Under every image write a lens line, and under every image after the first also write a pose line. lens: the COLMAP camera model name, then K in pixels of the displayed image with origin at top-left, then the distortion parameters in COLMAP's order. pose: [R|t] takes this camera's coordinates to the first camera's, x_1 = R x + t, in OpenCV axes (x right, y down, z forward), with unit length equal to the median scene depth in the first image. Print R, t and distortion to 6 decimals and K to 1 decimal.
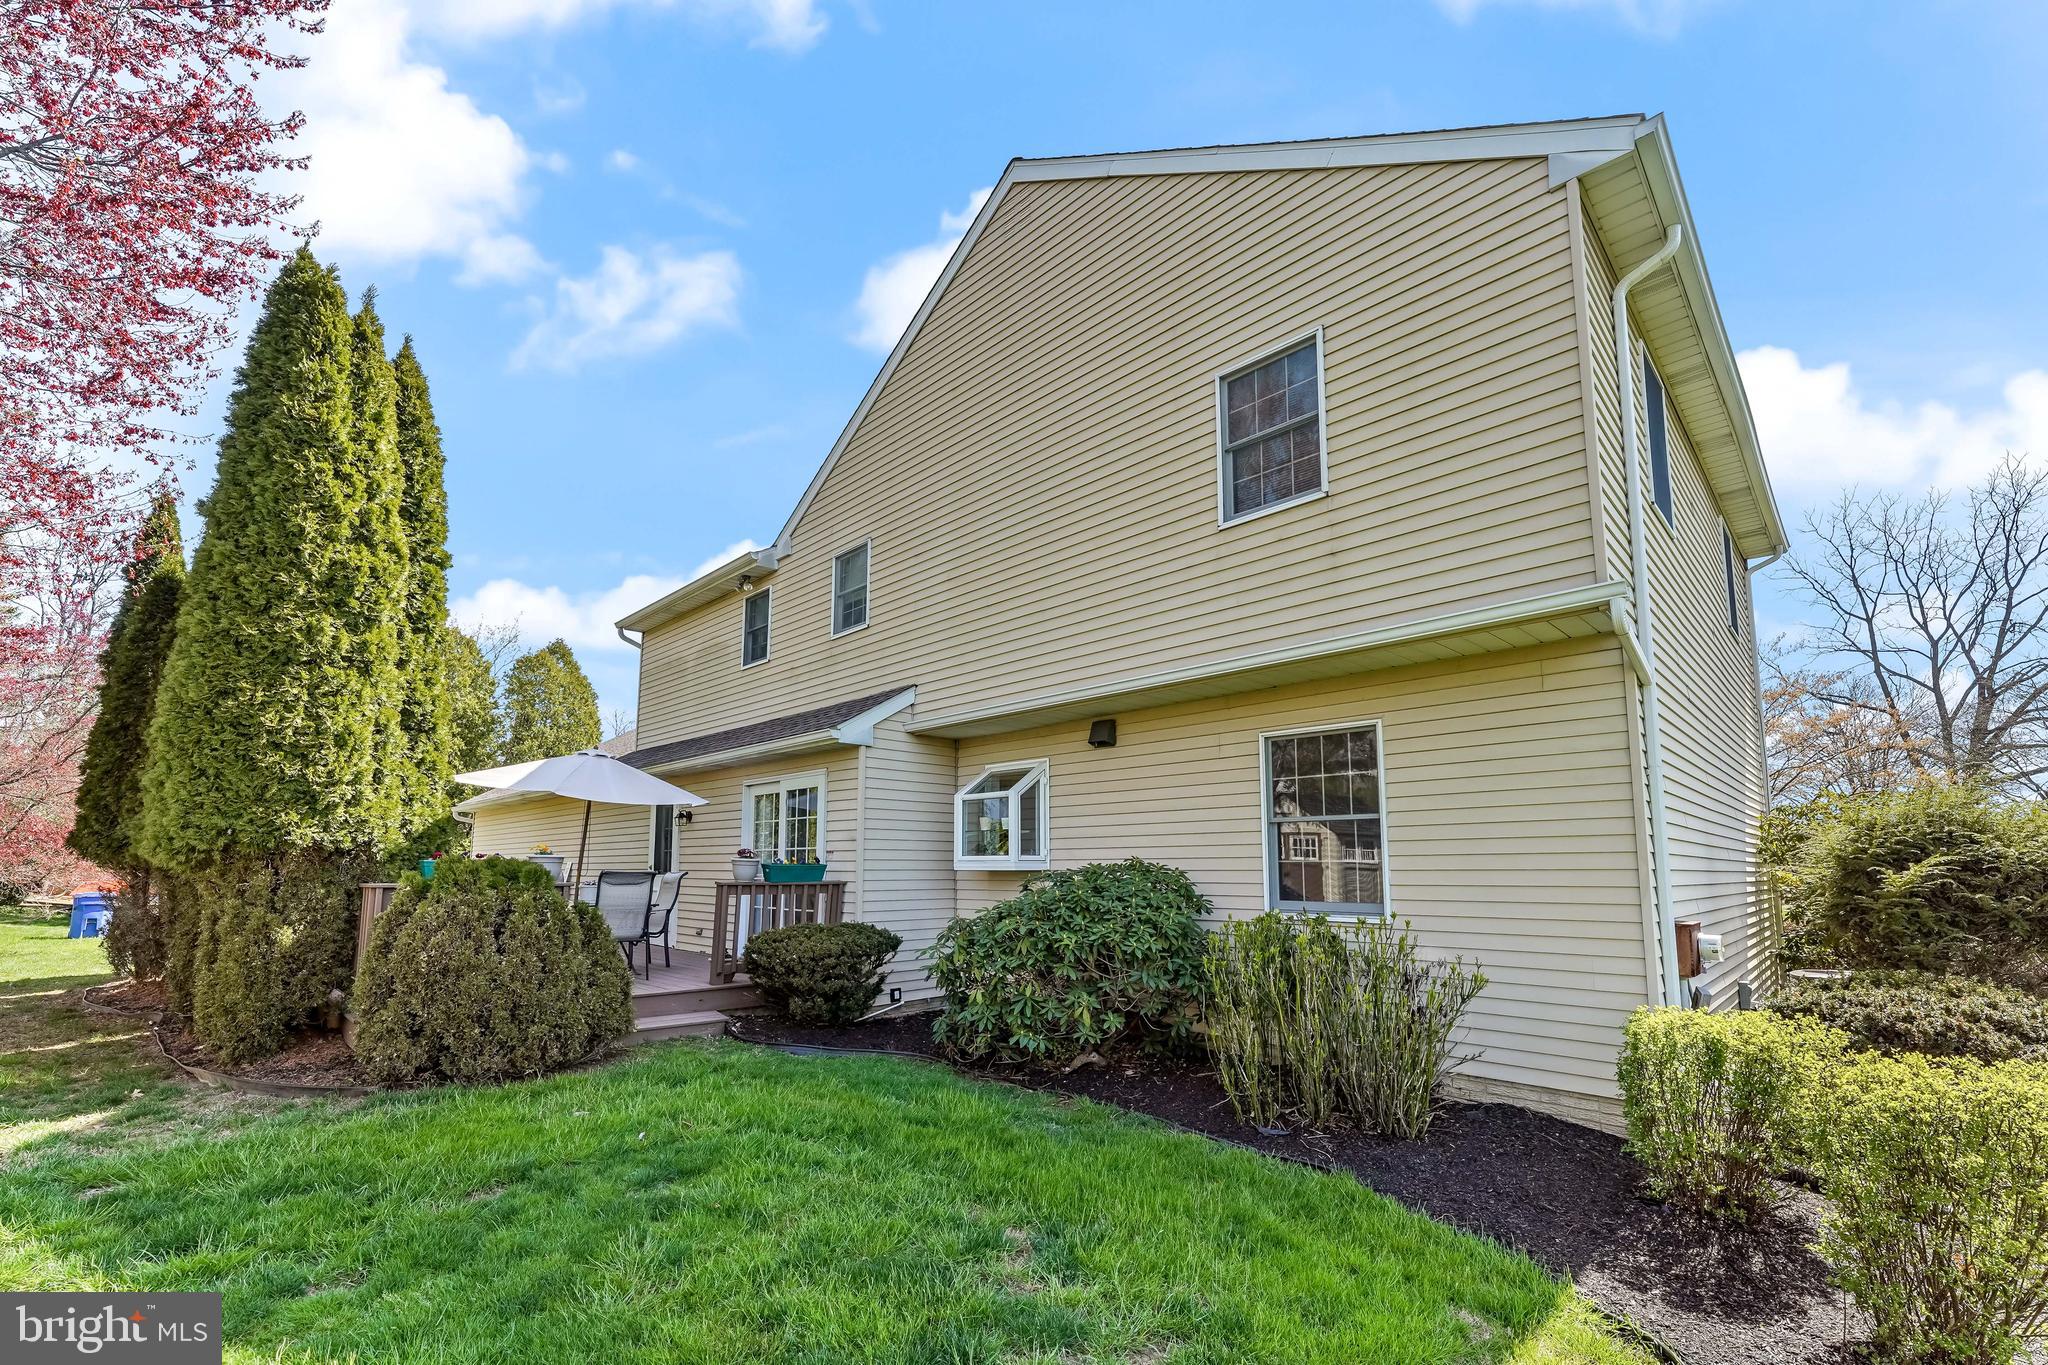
lens RADIAL K [[830.7, 0, 1044.0], [0, 830.7, 773.4], [0, 0, 1]] dist [0.003588, 0.000528]
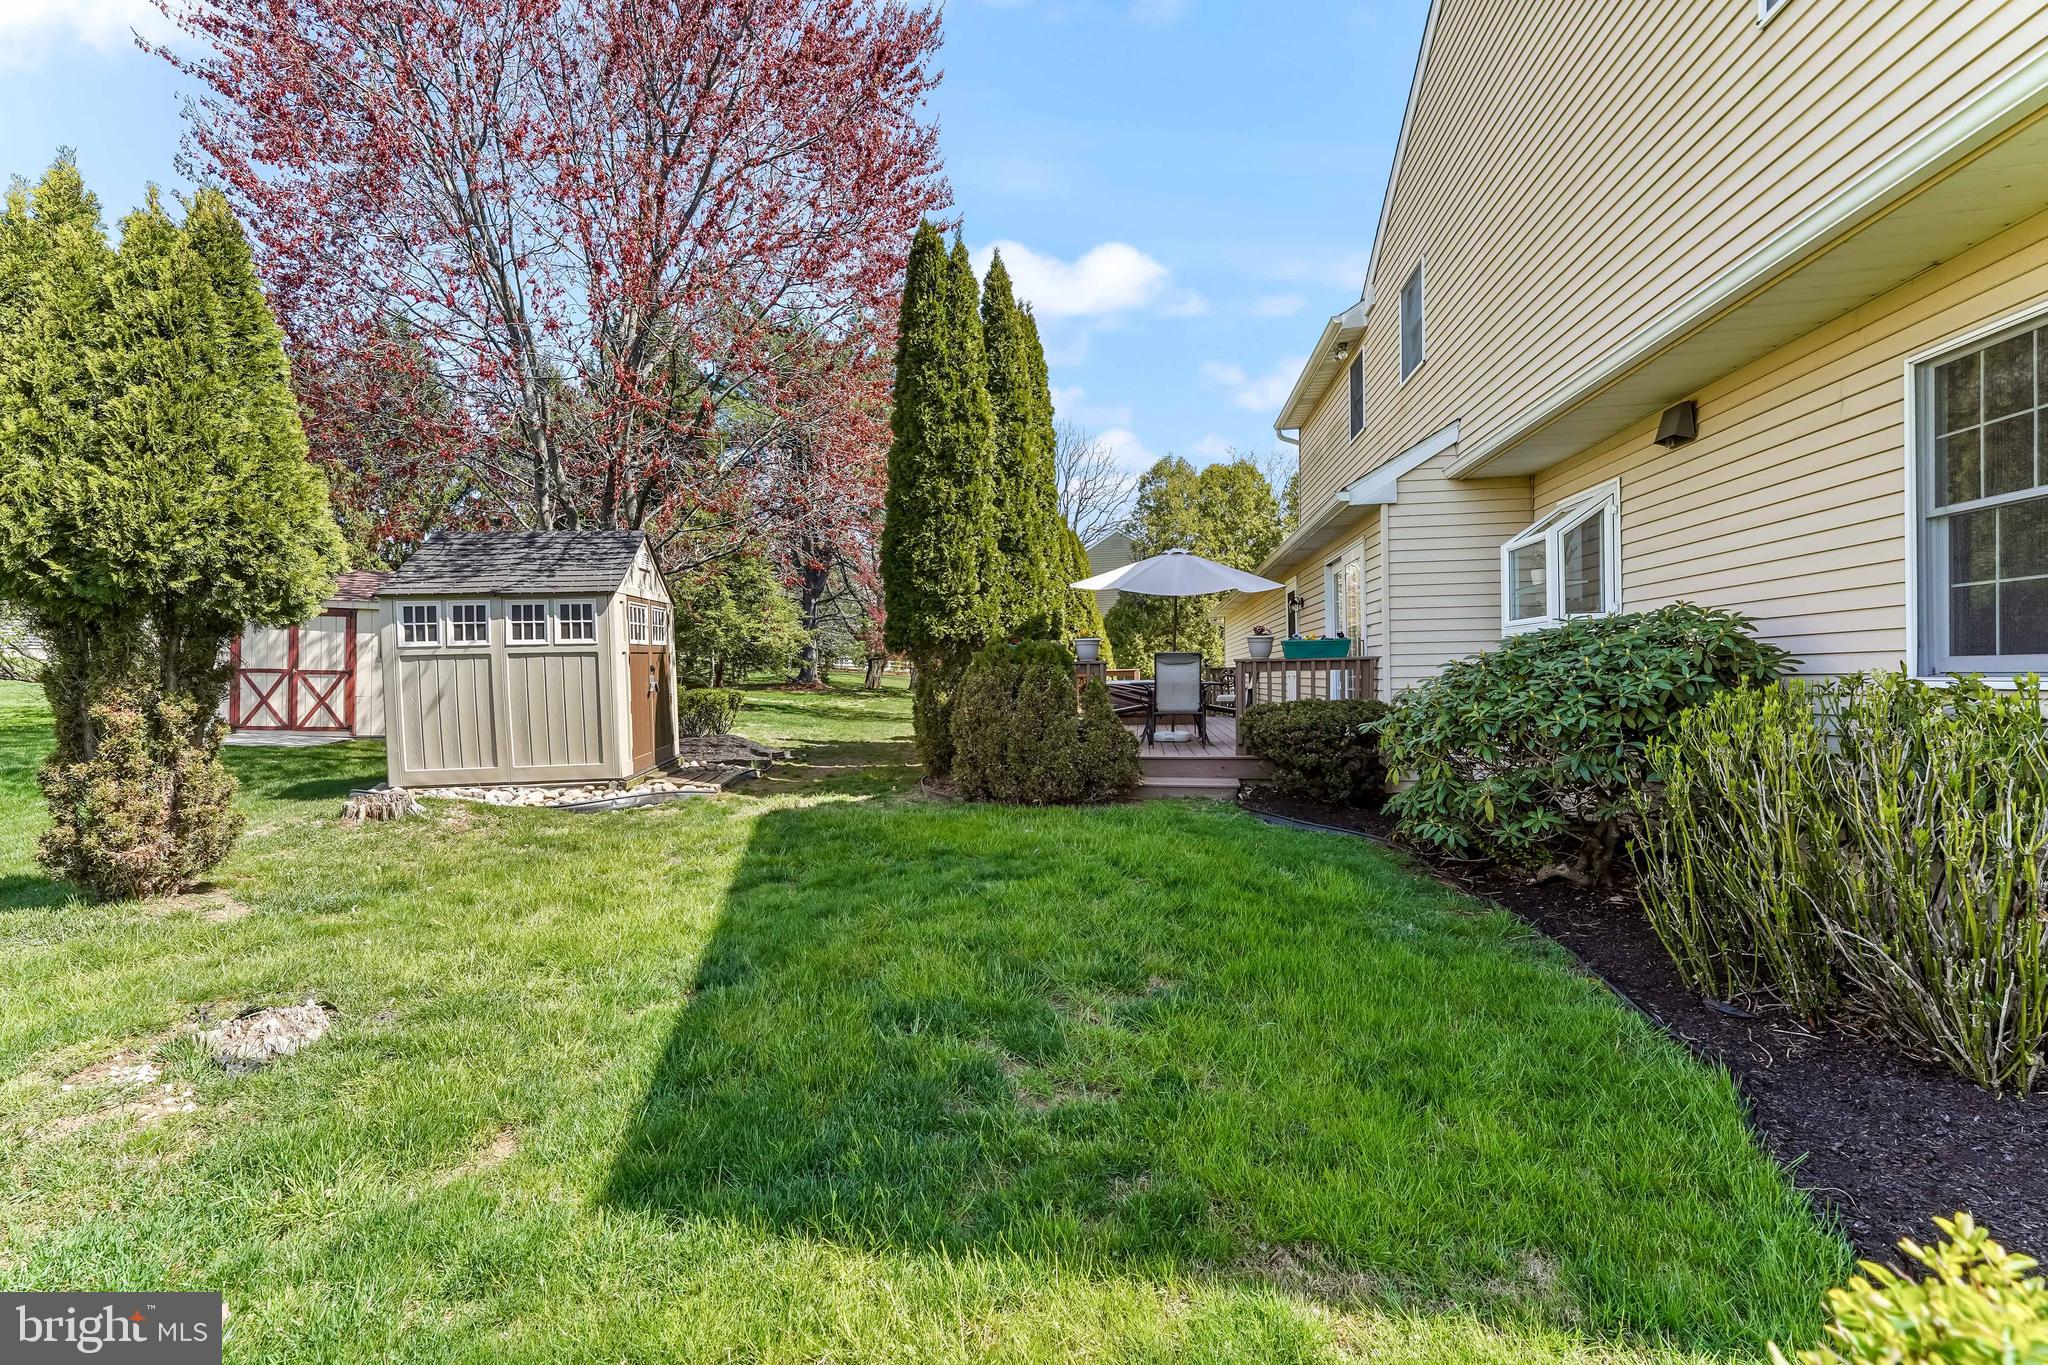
lens RADIAL K [[849.4, 0, 1031.6], [0, 849.4, 677.9], [0, 0, 1]] dist [-0.001298, -0.000550]
pose [[0.611052, -0.011035, -0.791513, 0.369042], [0.110661, 0.991275, 0.071610, 0.060262], [0.783817, -0.131347, 0.606942, 0.178107]]
